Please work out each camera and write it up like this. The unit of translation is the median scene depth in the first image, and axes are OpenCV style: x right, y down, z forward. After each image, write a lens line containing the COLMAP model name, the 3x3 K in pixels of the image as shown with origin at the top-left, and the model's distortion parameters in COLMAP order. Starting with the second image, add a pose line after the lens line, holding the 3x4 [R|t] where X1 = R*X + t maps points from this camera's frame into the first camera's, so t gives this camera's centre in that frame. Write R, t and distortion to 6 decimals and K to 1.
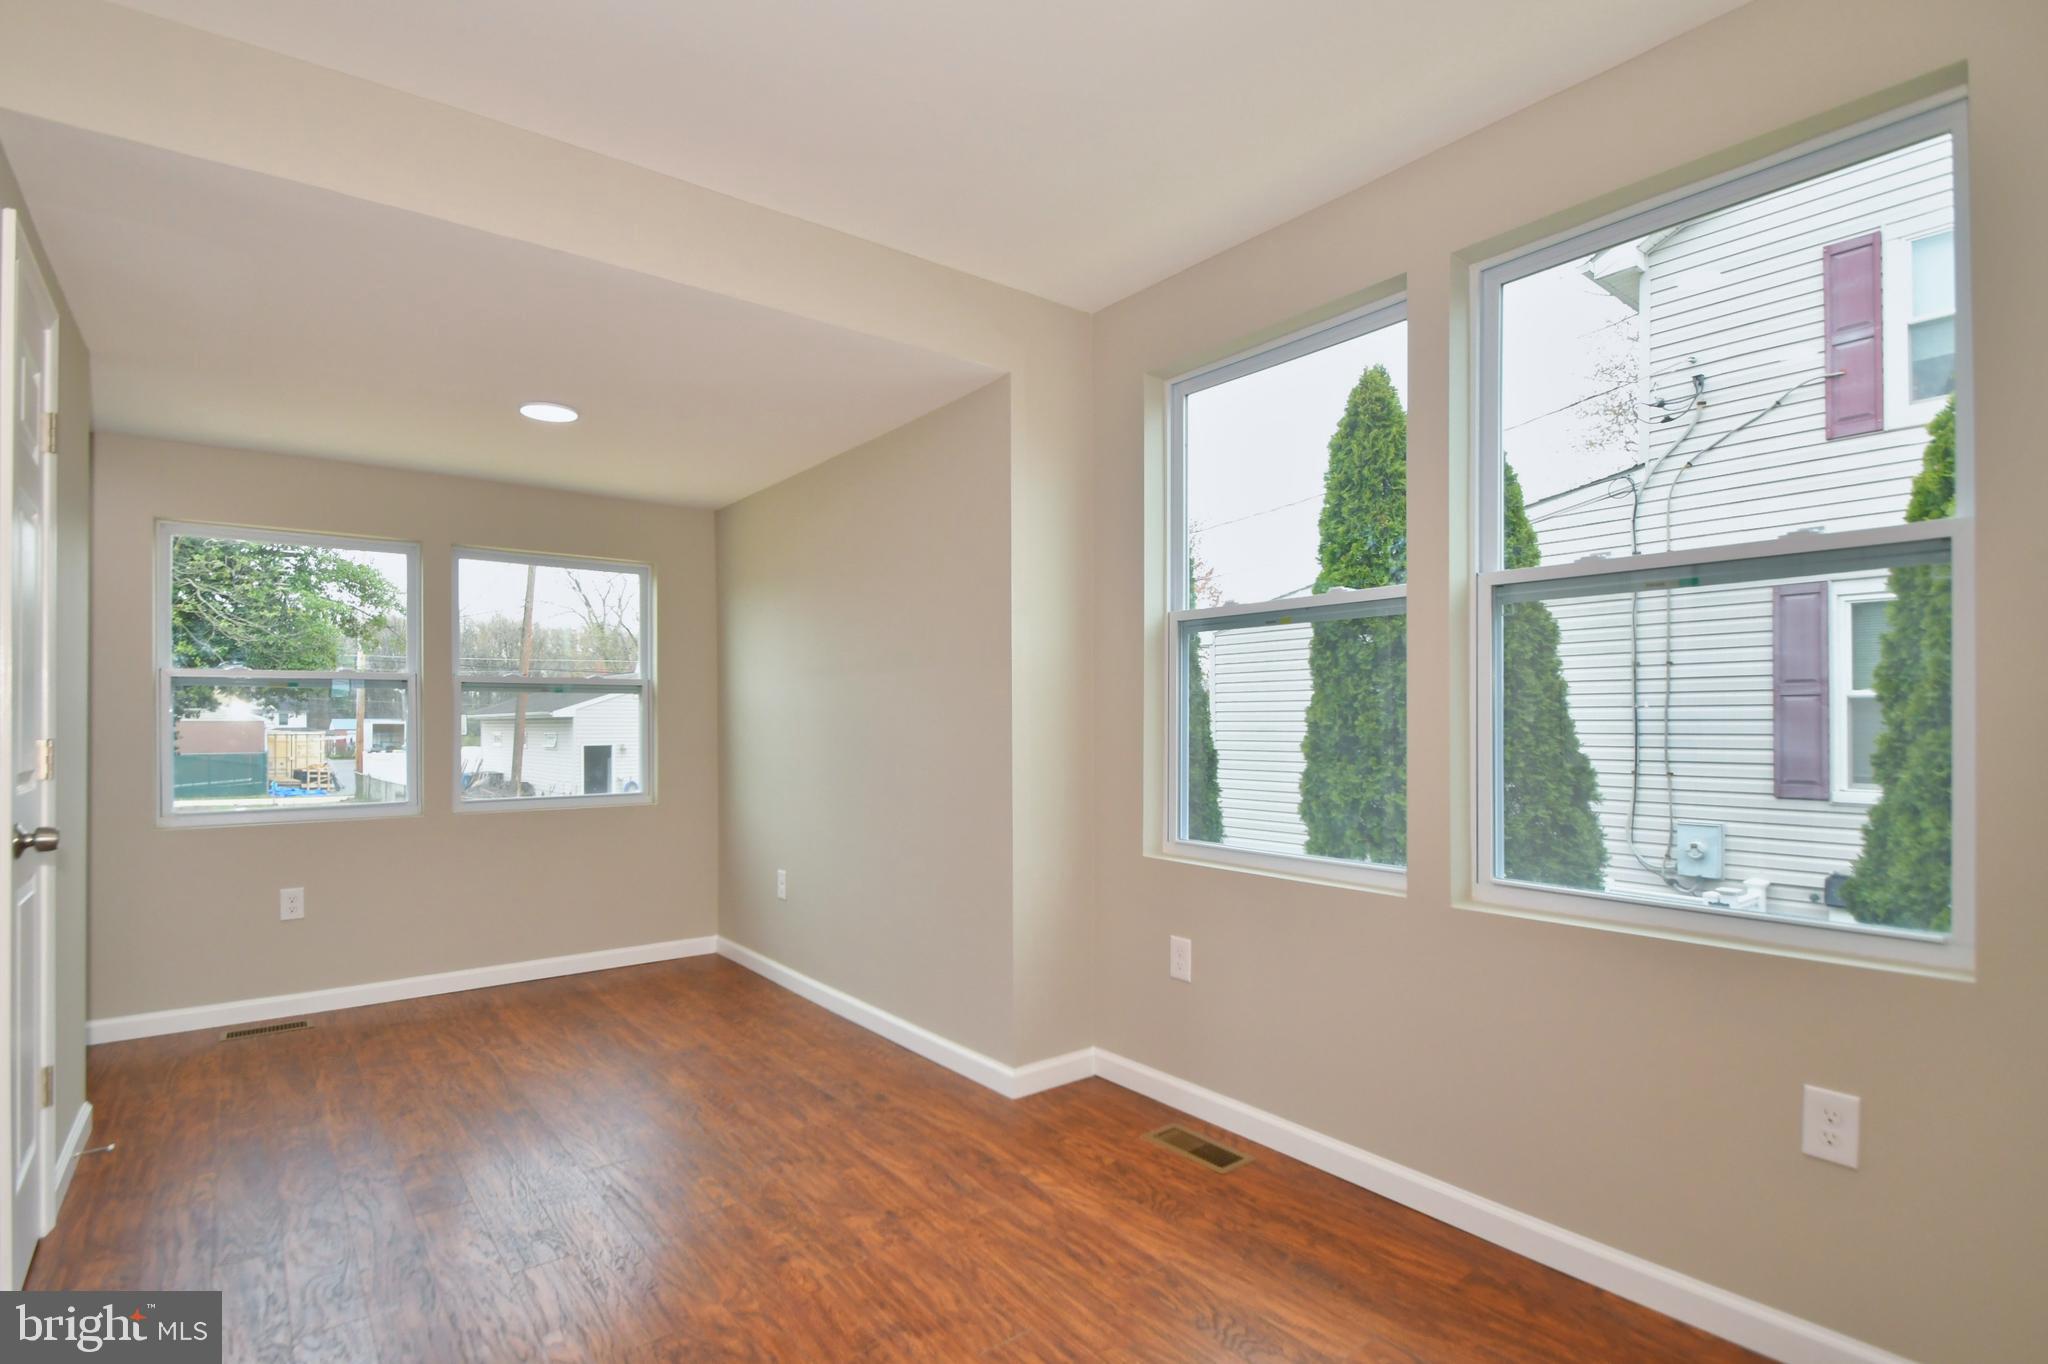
lens RADIAL K [[997.6, 0, 975.3], [0, 997.6, 717.4], [0, 0, 1]] dist [-0.007414, 0.000615]
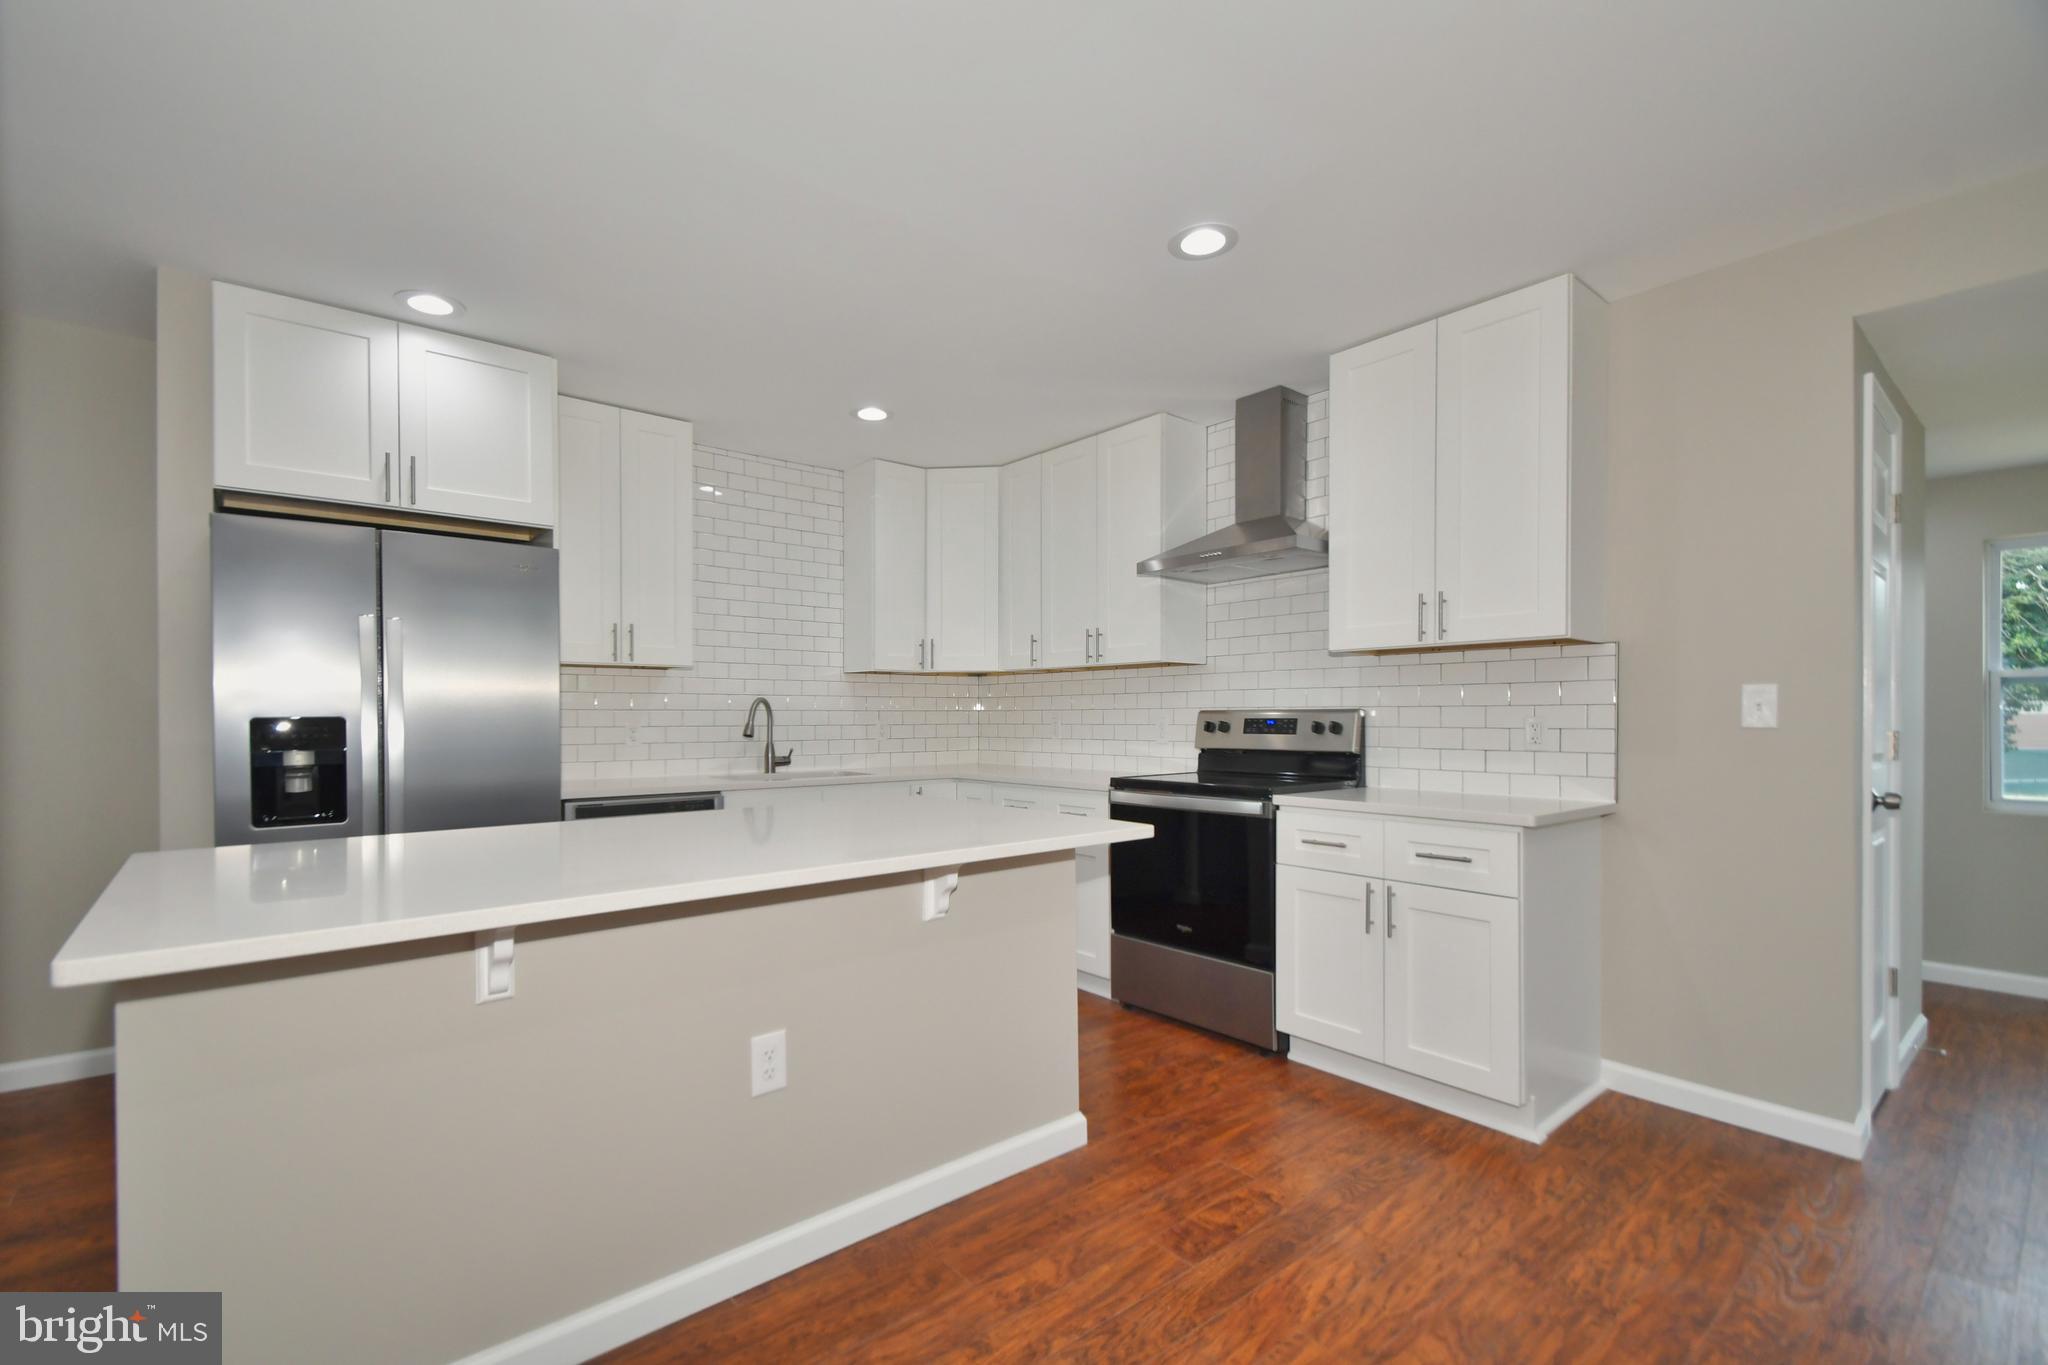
lens RADIAL K [[900.5, 0, 1021.2], [0, 900.5, 713.8], [0, 0, 1]] dist [0.008557, -0.006285]
pose [[0.057740, -0.001157, -0.998331, 0.138366], [0.004276, 0.999990, -0.000912, -0.001675], [0.998322, -0.004216, 0.057745, -0.158697]]
